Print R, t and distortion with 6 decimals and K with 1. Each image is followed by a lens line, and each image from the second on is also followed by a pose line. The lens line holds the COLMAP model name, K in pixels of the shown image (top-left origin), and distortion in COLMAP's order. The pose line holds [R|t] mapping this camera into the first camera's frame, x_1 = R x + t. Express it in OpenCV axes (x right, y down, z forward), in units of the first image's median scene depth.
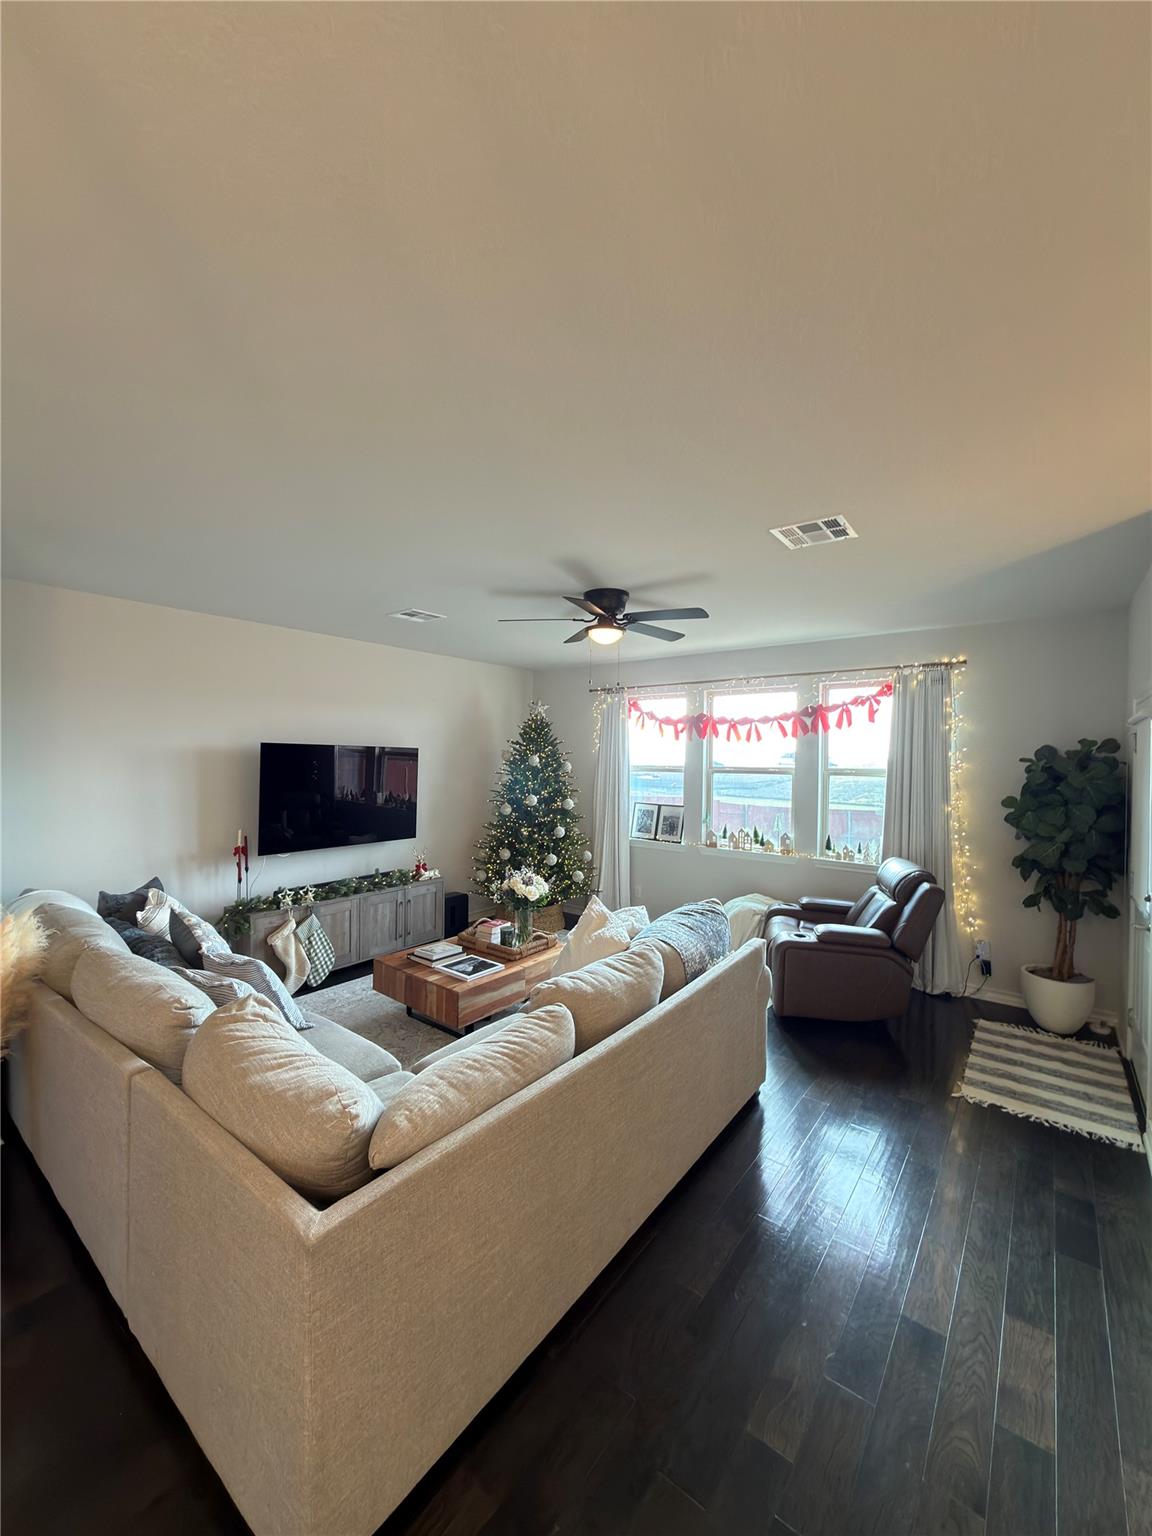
lens RADIAL K [[609.4, 0, 585.6], [0, 609.4, 768.1], [0, 0, 1]] dist [0.000667, -0.000673]
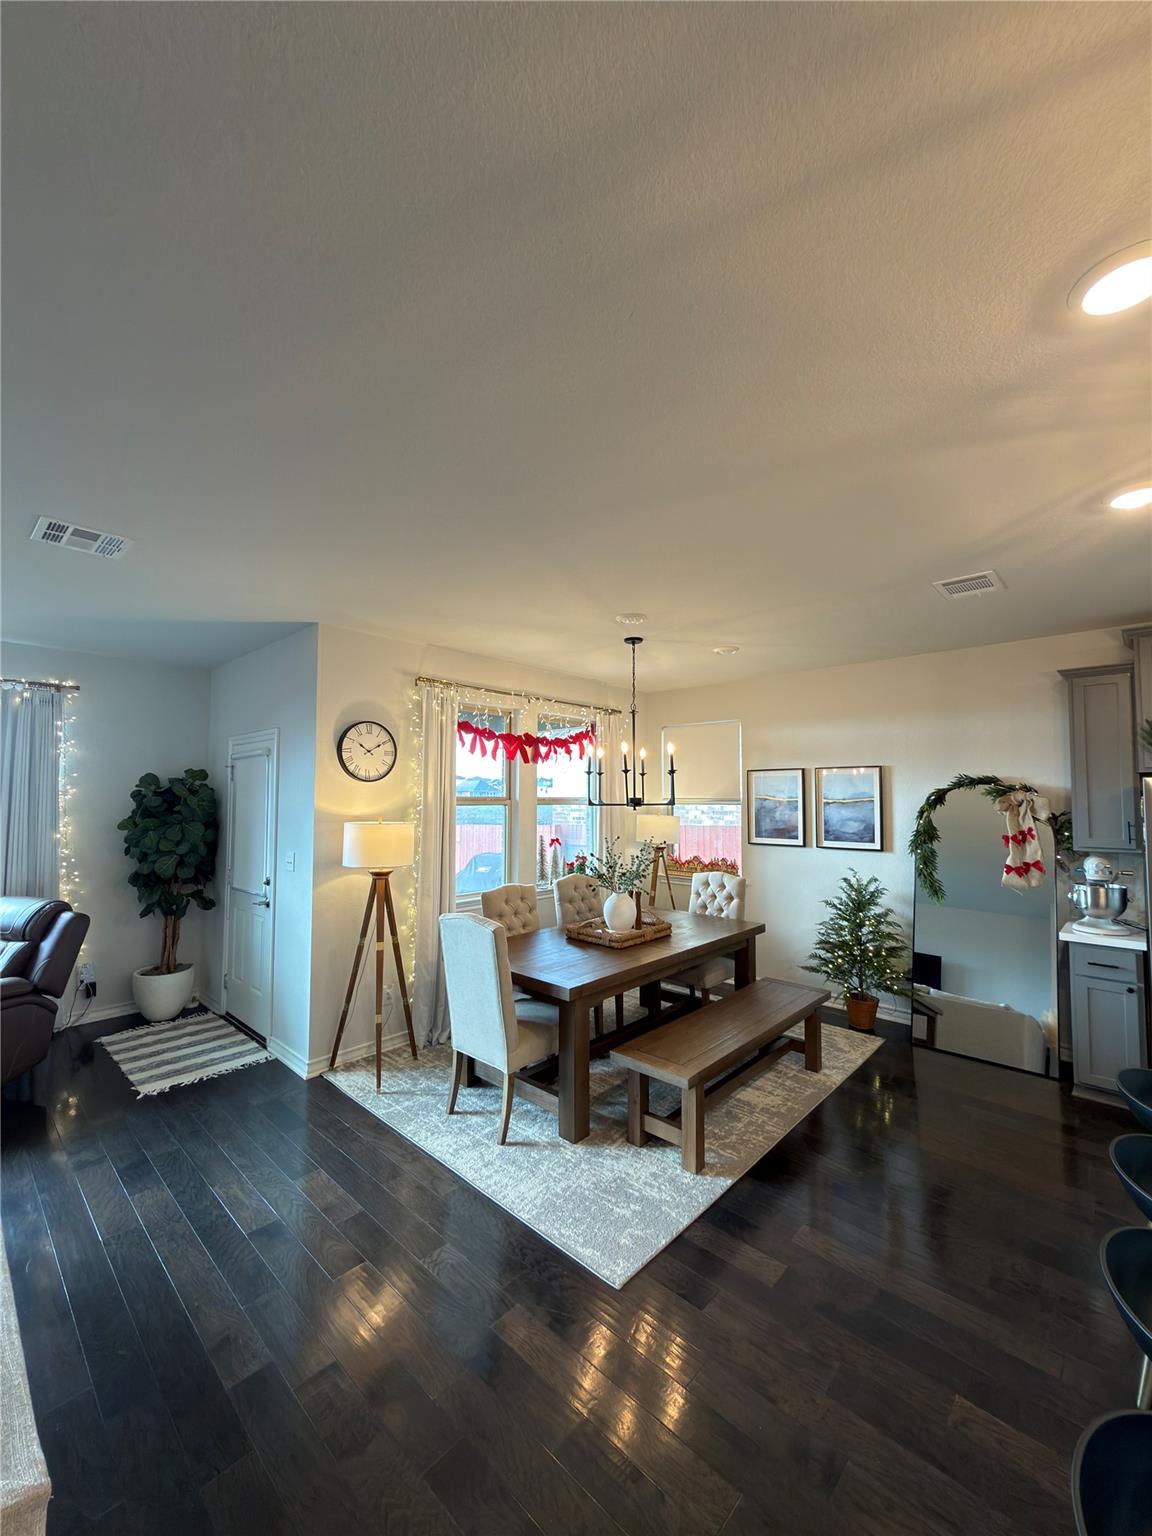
lens RADIAL K [[609.4, 0, 575.5], [0, 609.4, 767.6], [0, 0, 1]] dist [0.000667, -0.000673]
pose [[0.087714, 0.040497, 0.995322, -0.298447], [0.011358, 0.999068, -0.041651, 0.008358], [-0.996081, 0.014958, 0.087172, 0.097449]]
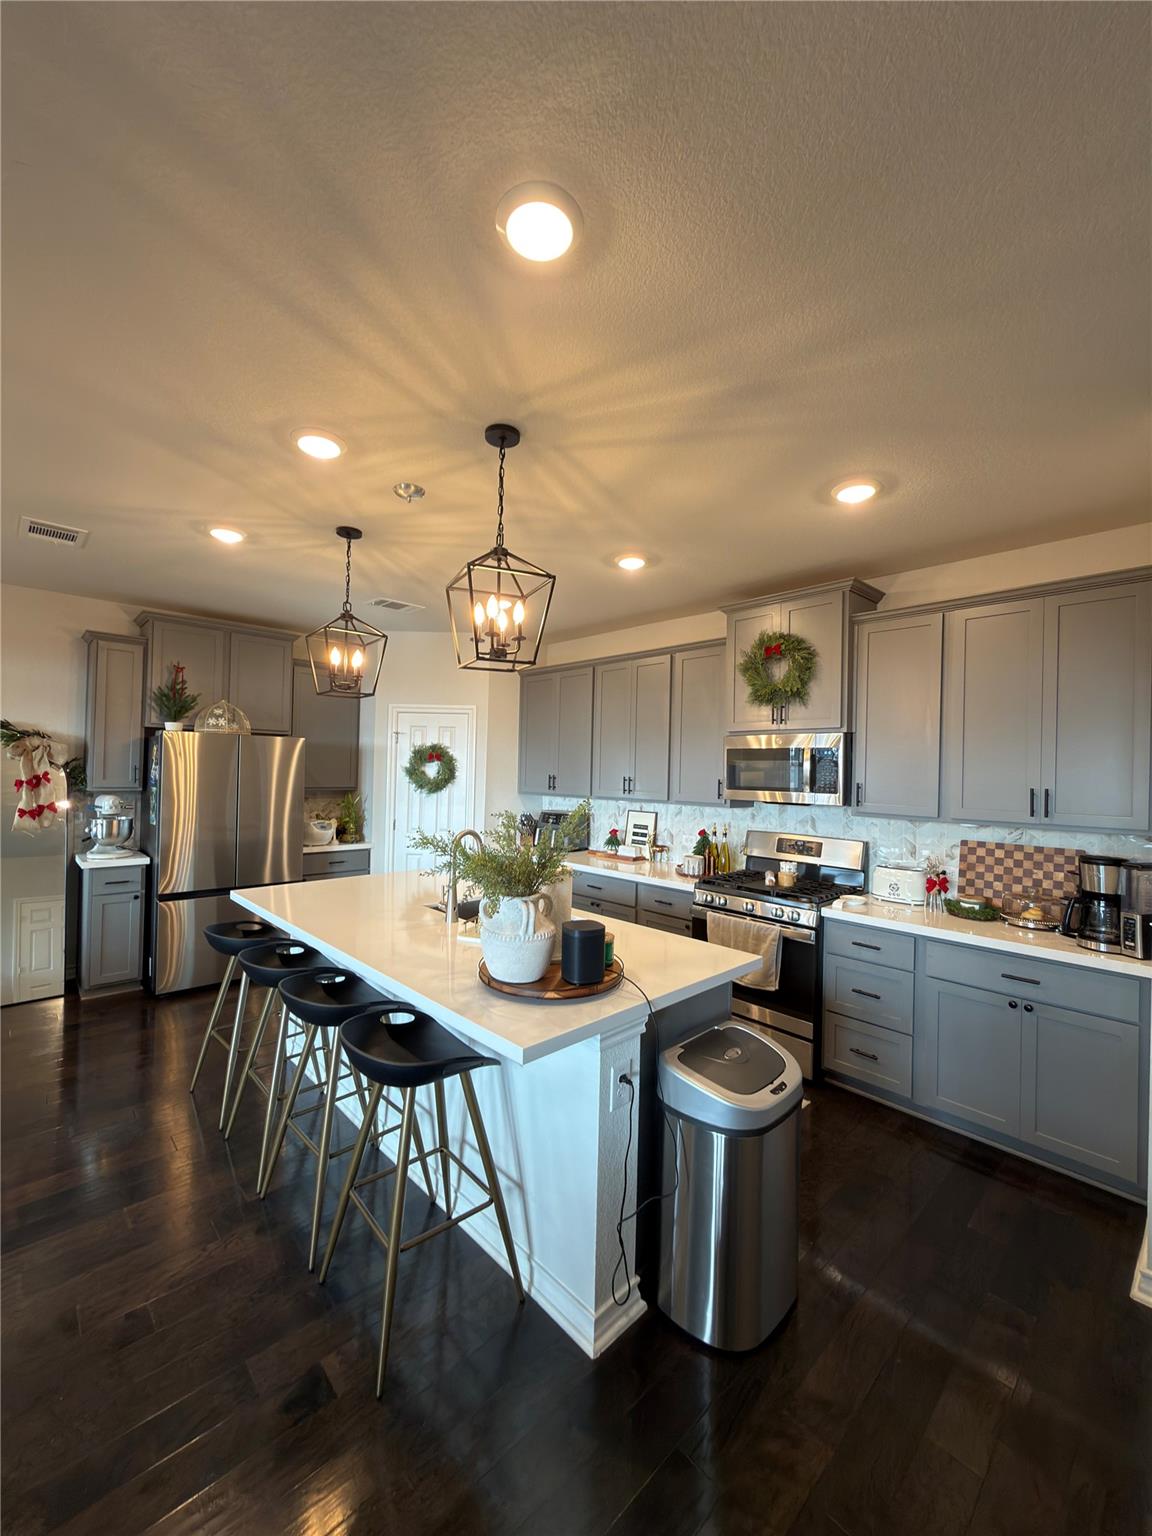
lens RADIAL K [[609.4, 0, 573.5], [0, 609.4, 763.3], [0, 0, 1]] dist [0.000667, -0.000673]
pose [[-0.988753, -0.030759, 0.146364, -0.290165], [-0.030963, 0.999520, 0.000883, 0.026902], [-0.146321, -0.003659, -0.989230, 0.320290]]
